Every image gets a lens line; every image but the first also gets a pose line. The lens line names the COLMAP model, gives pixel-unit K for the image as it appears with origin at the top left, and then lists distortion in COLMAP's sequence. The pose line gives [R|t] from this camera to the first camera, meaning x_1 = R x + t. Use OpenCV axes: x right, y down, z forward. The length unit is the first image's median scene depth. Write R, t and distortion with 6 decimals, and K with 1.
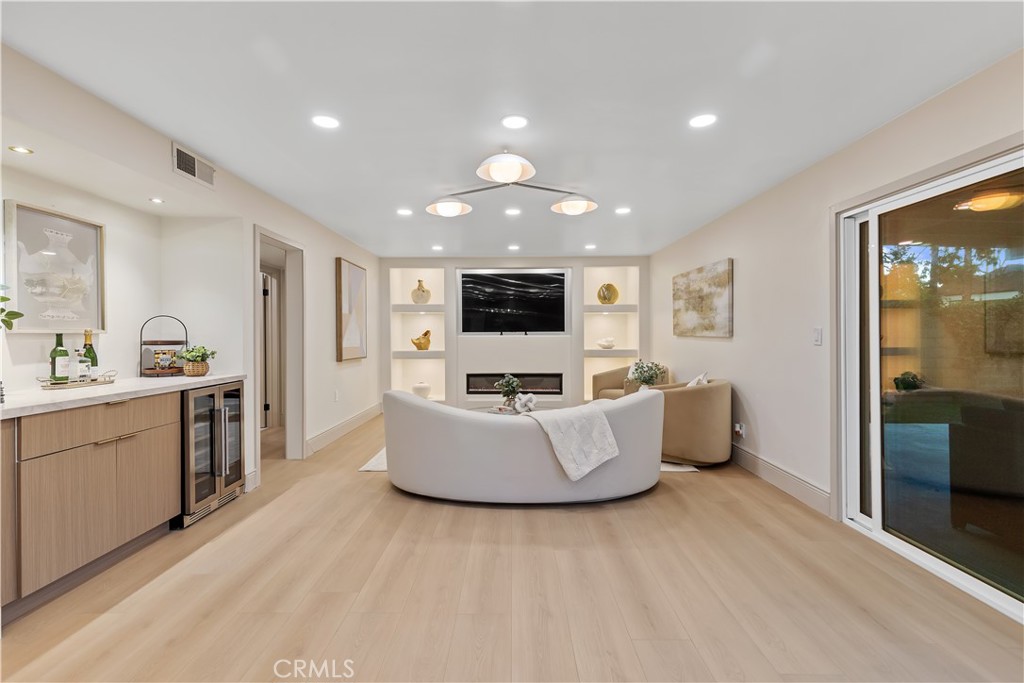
lens RADIAL K [[459.4, 0, 513.5], [0, 459.4, 337.5], [0, 0, 1]] dist [0.008683, -0.000906]
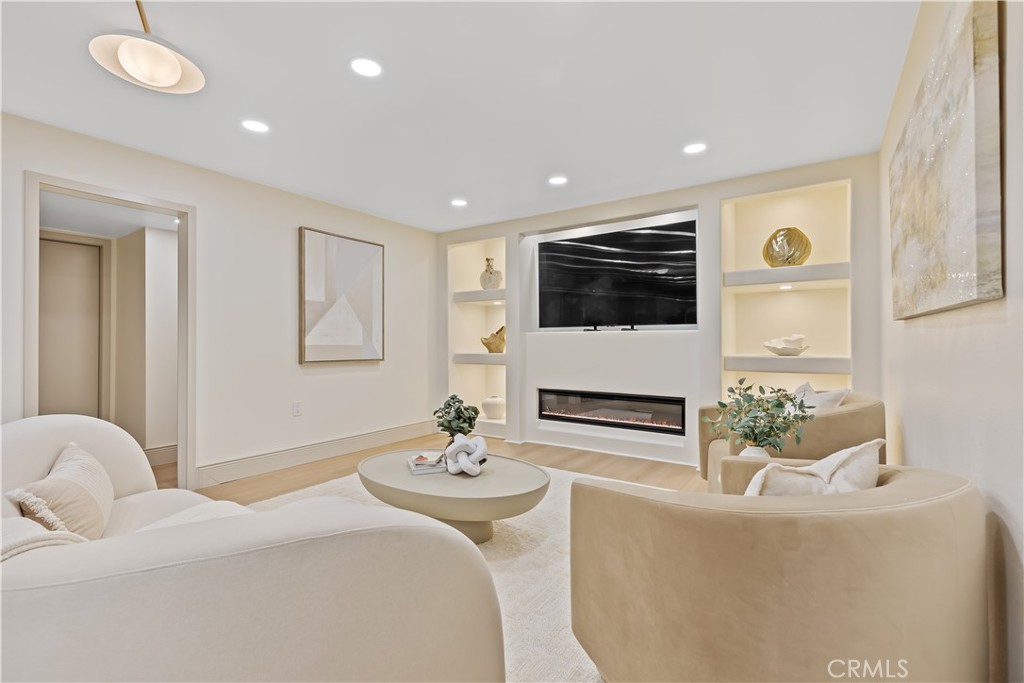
lens RADIAL K [[459.4, 0, 509.7], [0, 459.4, 342.4], [0, 0, 1]] dist [0.008683, -0.000906]
pose [[0.825363, 0.002746, -0.564596, 0.243224], [-0.005047, 0.999984, -0.002515, 0.012888], [0.564580, 0.004926, 0.825363, 0.412033]]
